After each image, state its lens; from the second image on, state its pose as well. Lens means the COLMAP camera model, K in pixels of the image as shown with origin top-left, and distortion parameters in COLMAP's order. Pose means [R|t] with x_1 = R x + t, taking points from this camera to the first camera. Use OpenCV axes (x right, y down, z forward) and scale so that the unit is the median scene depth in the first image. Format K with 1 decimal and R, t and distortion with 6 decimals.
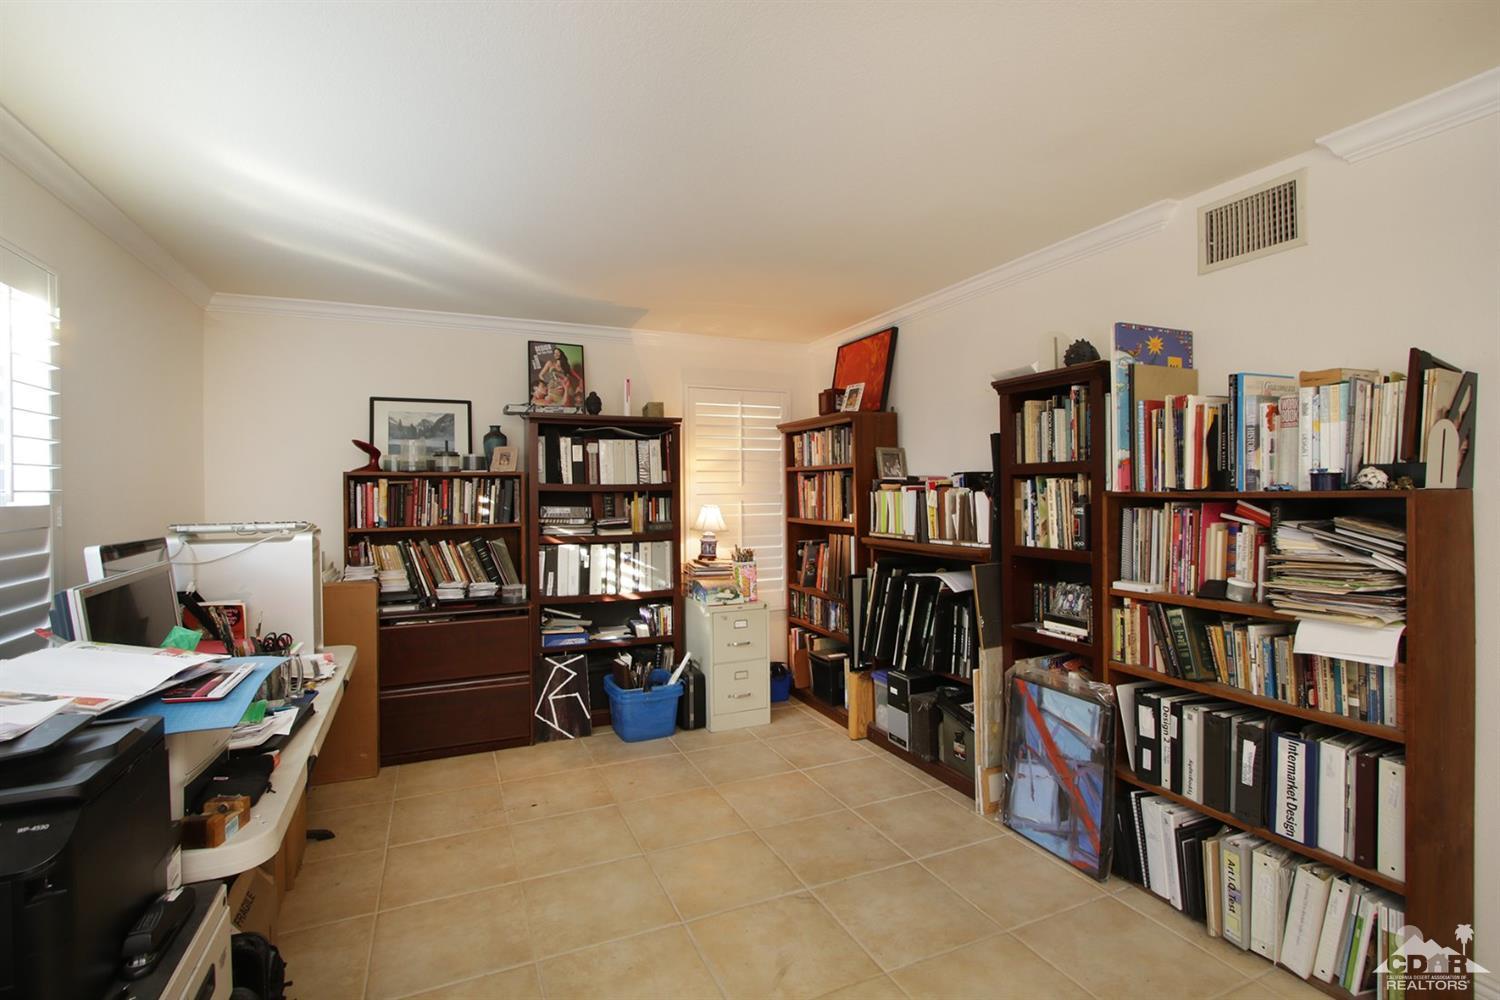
lens RADIAL K [[691.1, 0, 740.2], [0, 691.1, 492.0], [0, 0, 1]] dist [-0.009126, 0.000014]
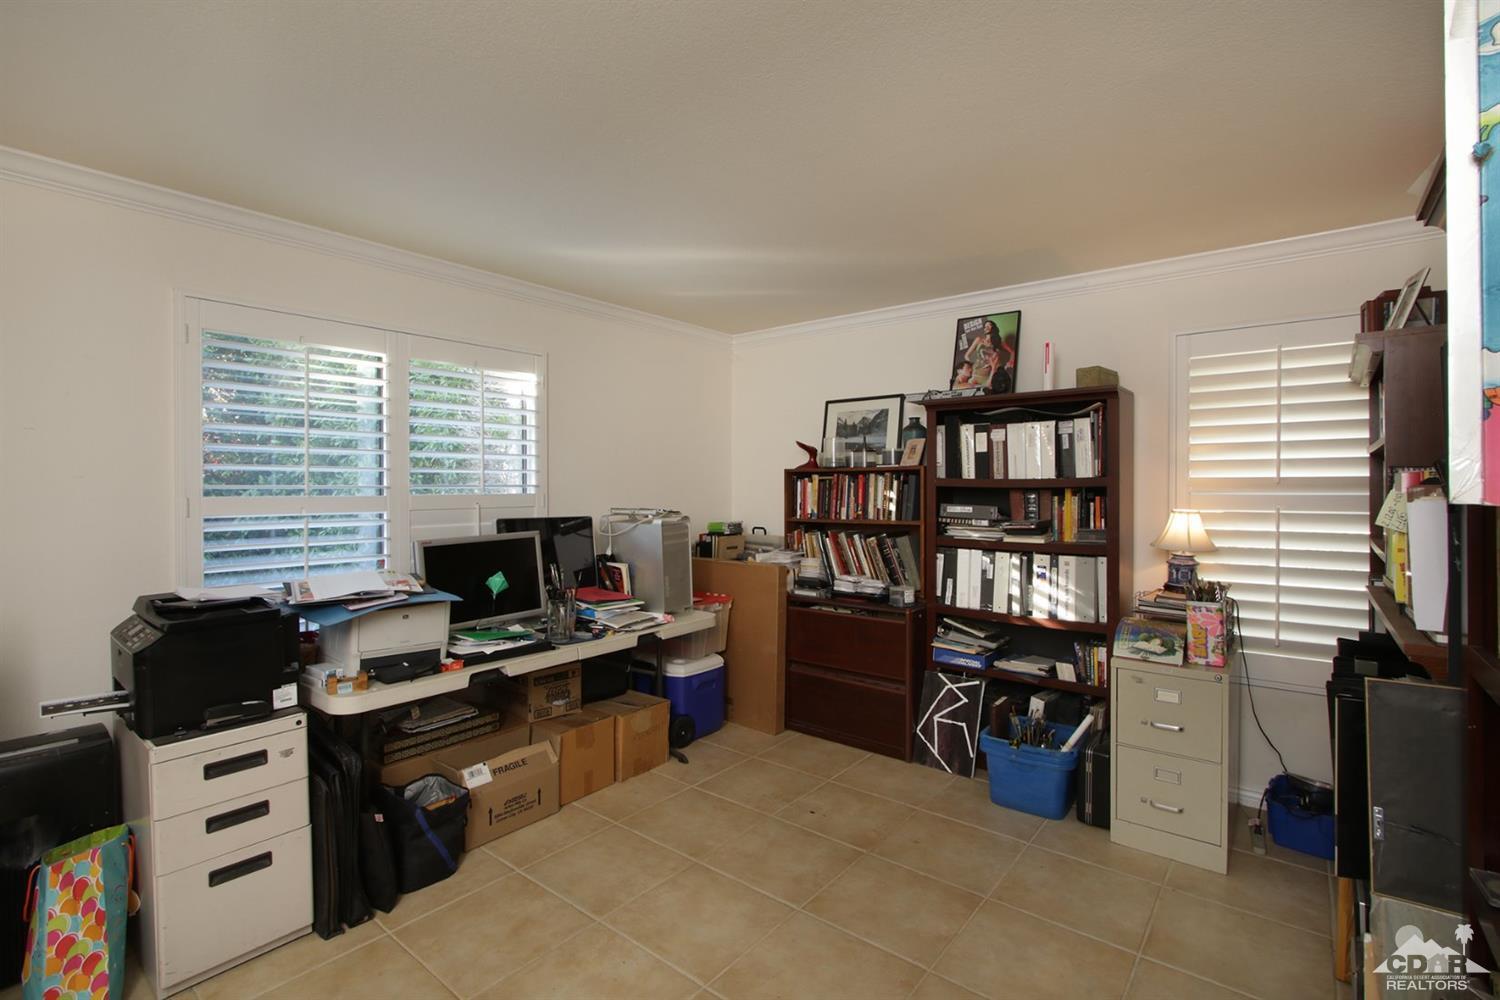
lens RADIAL K [[691.1, 0, 740.2], [0, 691.1, 492.0], [0, 0, 1]] dist [-0.009126, 0.000014]
pose [[0.457582, 0.014162, -0.889055, 0.386444], [-0.005001, 0.999898, 0.013353, -0.005056], [0.889153, -0.001664, 0.457606, 0.356530]]
